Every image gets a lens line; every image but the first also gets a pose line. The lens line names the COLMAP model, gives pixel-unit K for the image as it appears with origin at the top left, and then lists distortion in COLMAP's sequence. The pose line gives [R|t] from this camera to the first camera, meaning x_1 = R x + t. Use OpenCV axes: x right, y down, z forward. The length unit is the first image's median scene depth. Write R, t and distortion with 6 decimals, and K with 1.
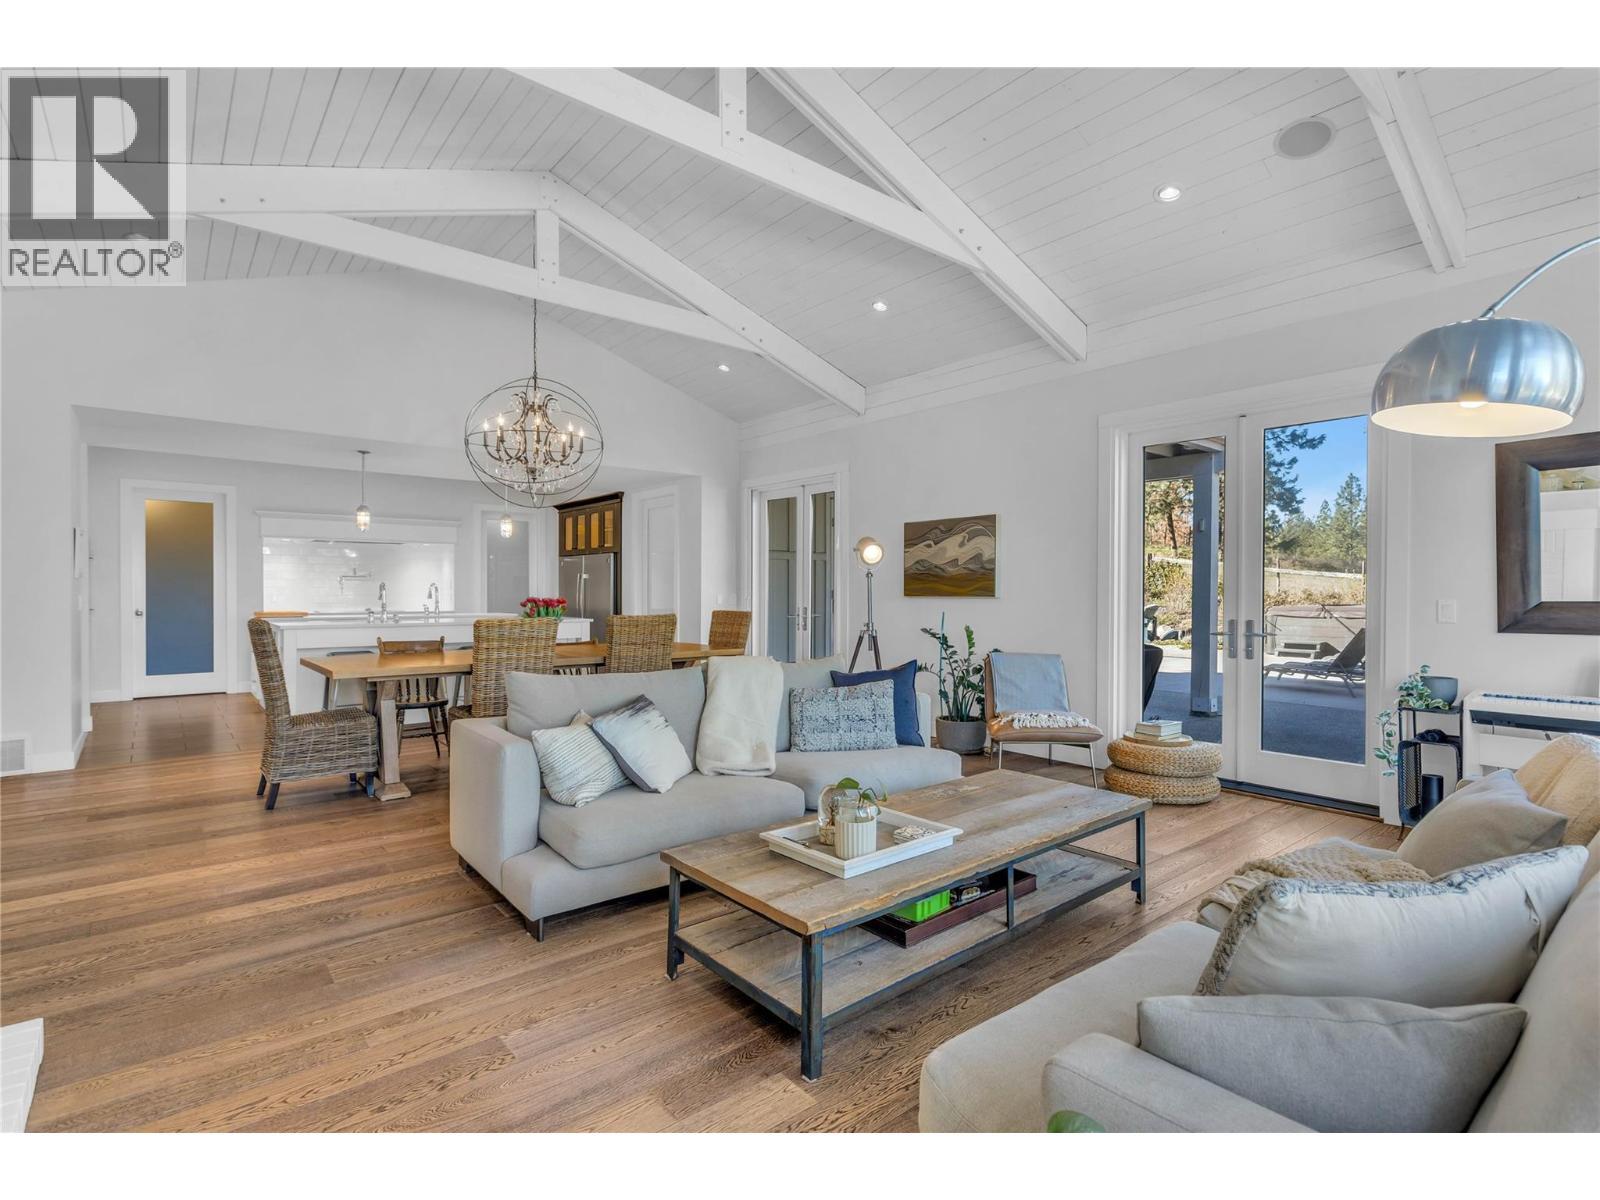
lens RADIAL K [[786.4, 0, 800.0], [0, 786.4, 600.0], [0, 0, 1]] dist [0.000067, 0.000549]
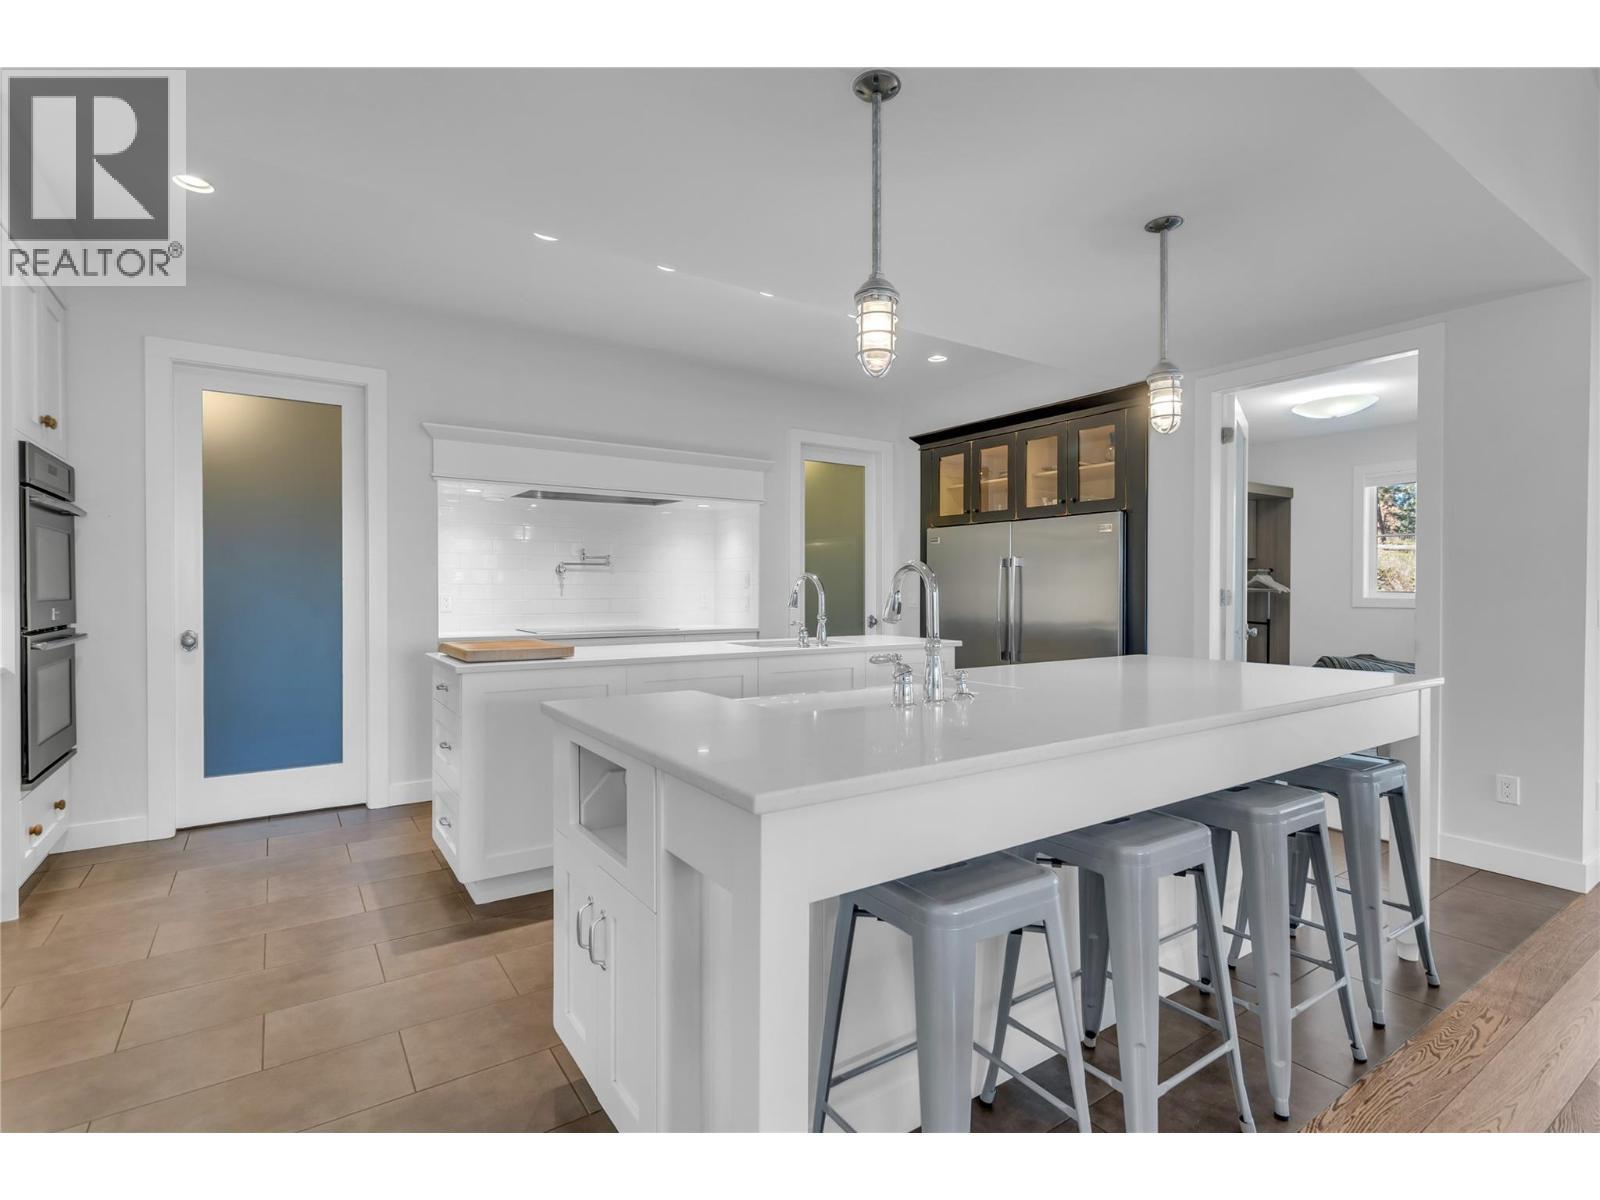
lens RADIAL K [[772.7, 0, 800.0], [0, 772.7, 600.0], [0, 0, 1]] dist [0.005795, 0.000407]
pose [[0.996058, -0.001274, -0.088700, -0.419541], [0.001296, 0.999999, 0.000182, -0.005832], [0.088700, -0.000296, 0.996058, 0.546641]]
